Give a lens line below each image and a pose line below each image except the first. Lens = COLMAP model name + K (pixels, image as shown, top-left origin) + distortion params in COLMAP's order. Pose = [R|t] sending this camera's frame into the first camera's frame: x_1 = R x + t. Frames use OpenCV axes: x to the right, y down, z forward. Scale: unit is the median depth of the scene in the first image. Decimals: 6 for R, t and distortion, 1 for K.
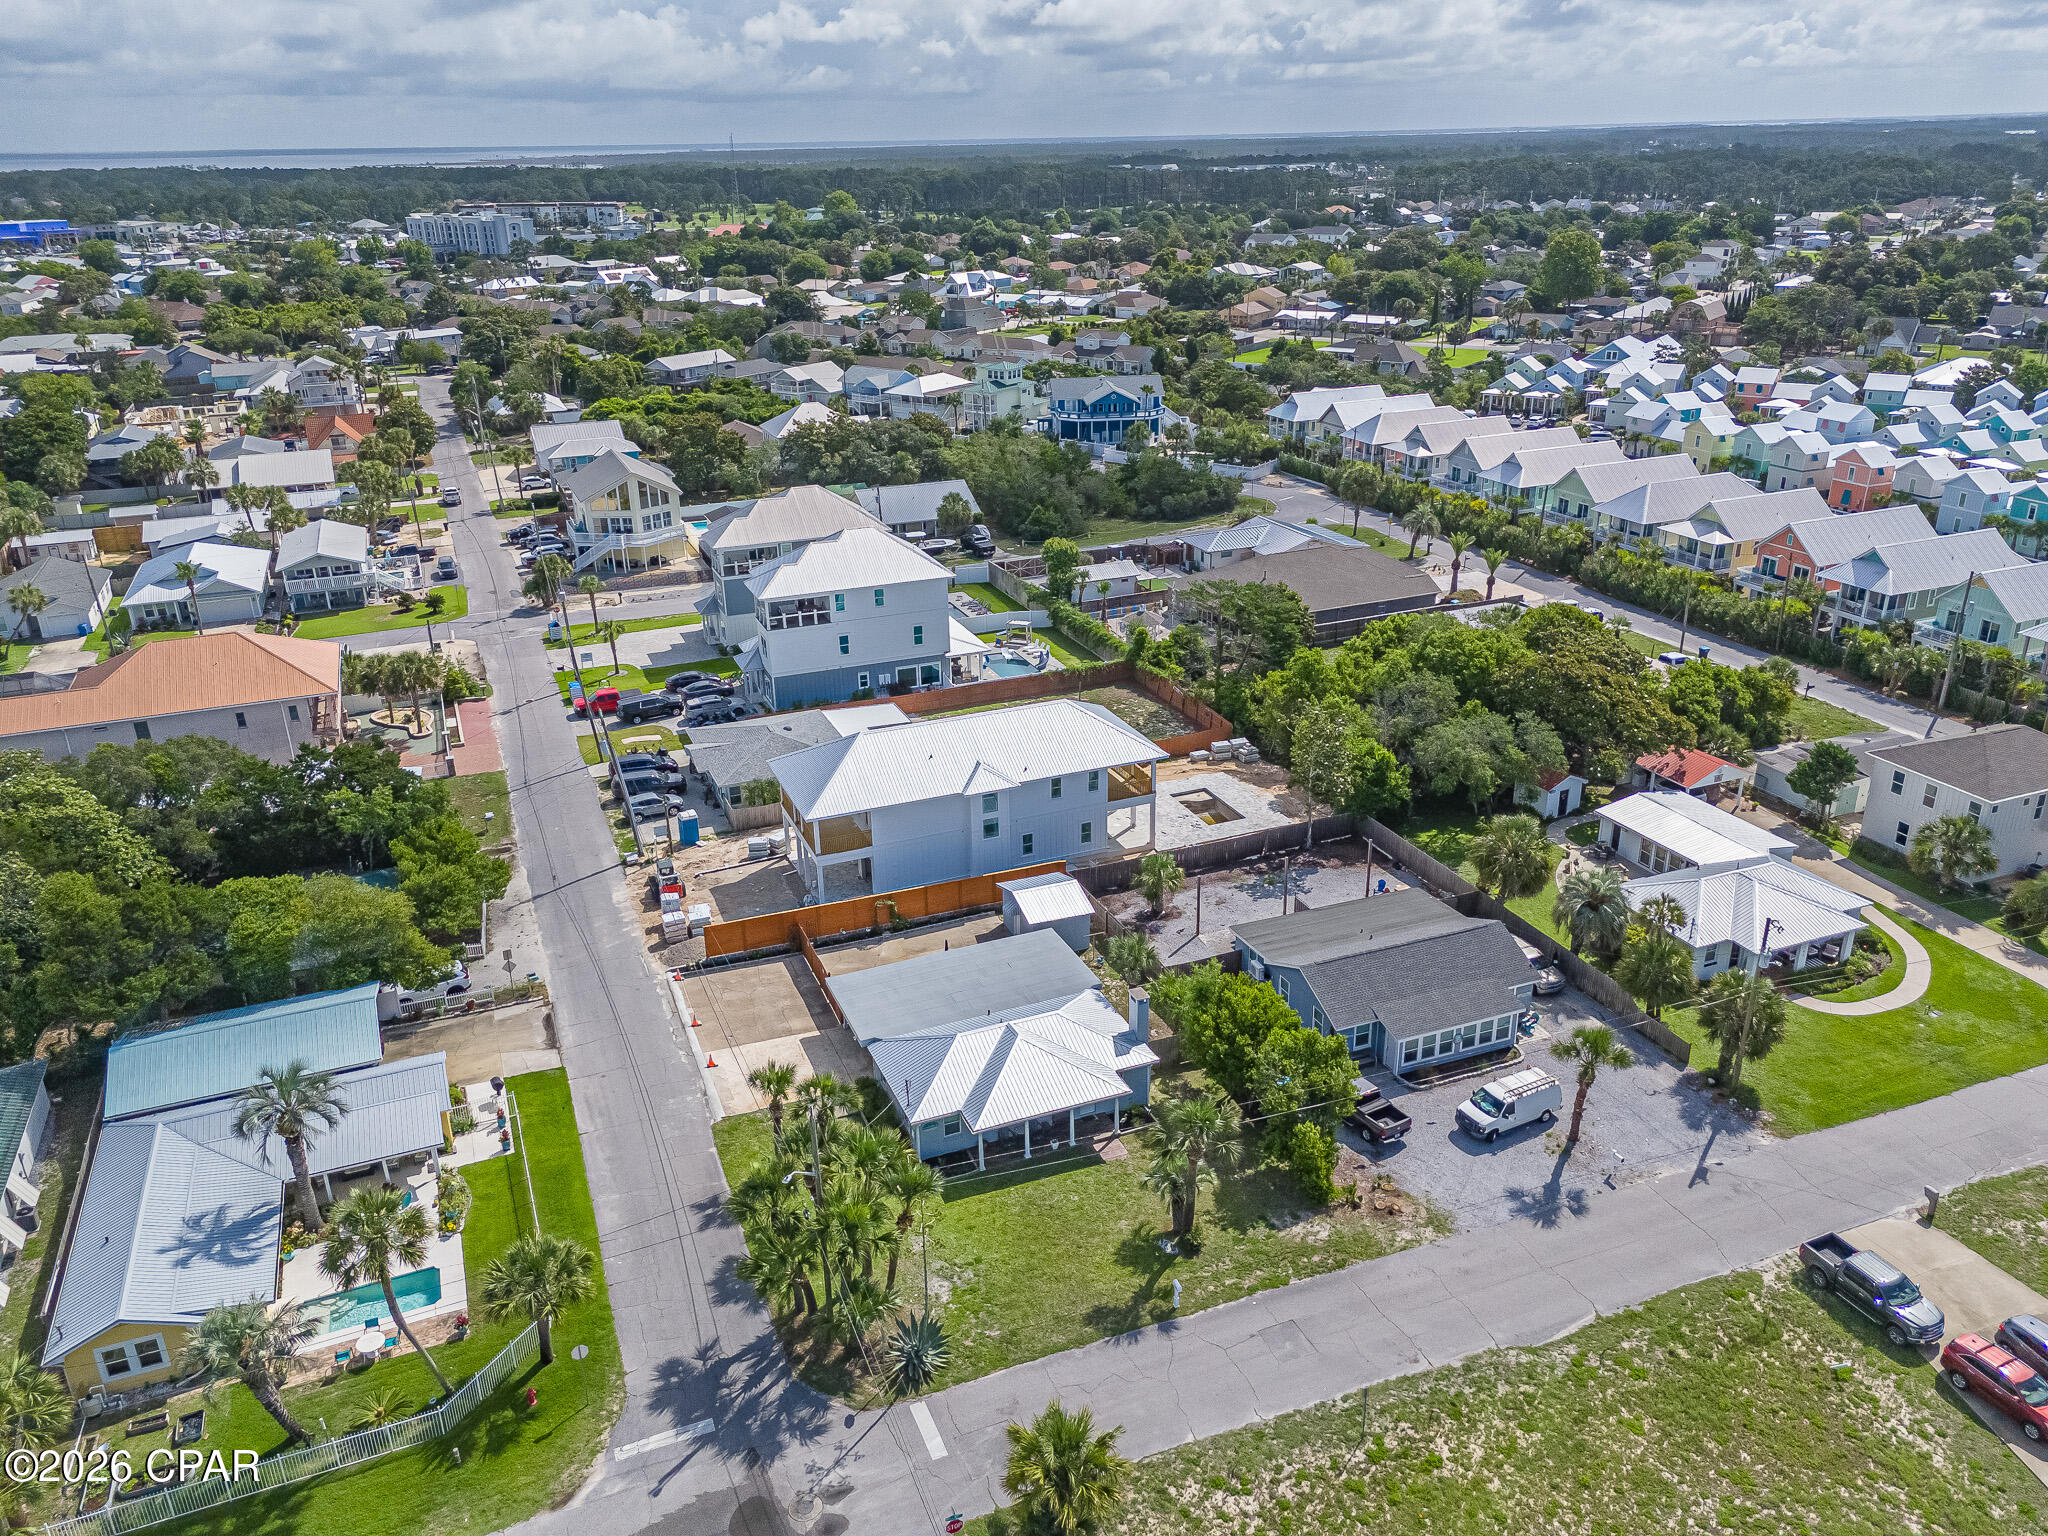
lens RADIAL K [[1499.8, 0, 1024.0], [0, 1499.8, 768.0], [0, 0, 1]] dist [0.078772, -0.075506]
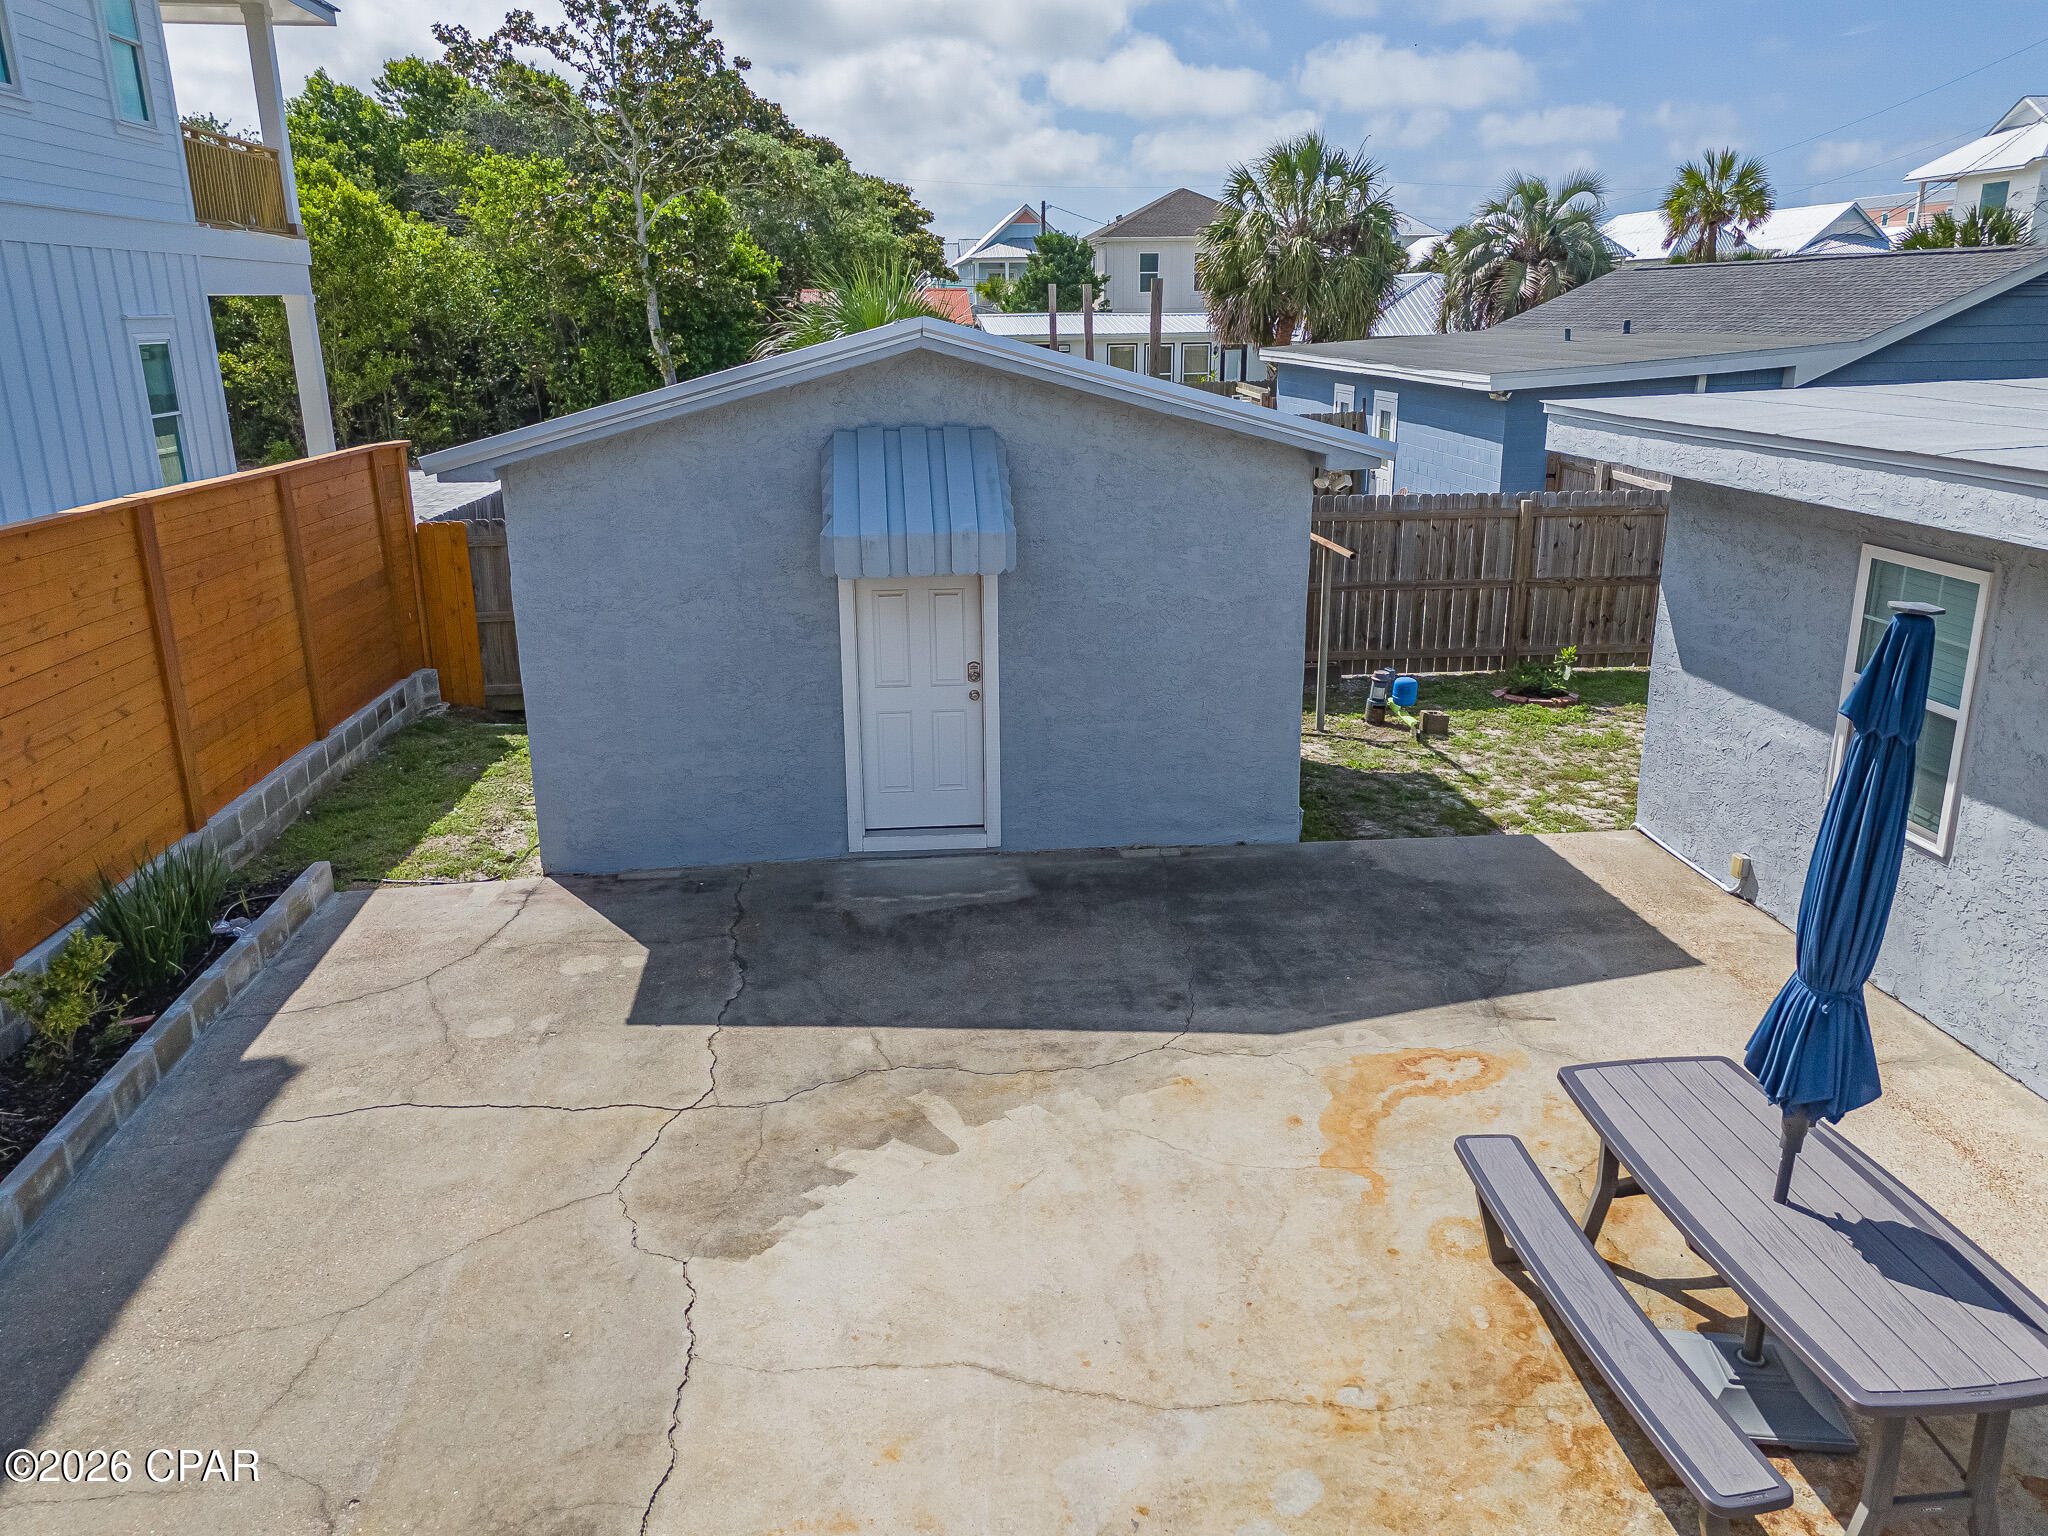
lens RADIAL K [[1499.8, 0, 1024.0], [0, 1499.8, 768.0], [0, 0, 1]] dist [0.078772, -0.075506]
pose [[0.286934, -0.264405, 0.920738, -0.122622], [0.372742, 0.916226, 0.146950, 0.117830], [-0.882458, 0.301033, 0.361451, 1.165609]]
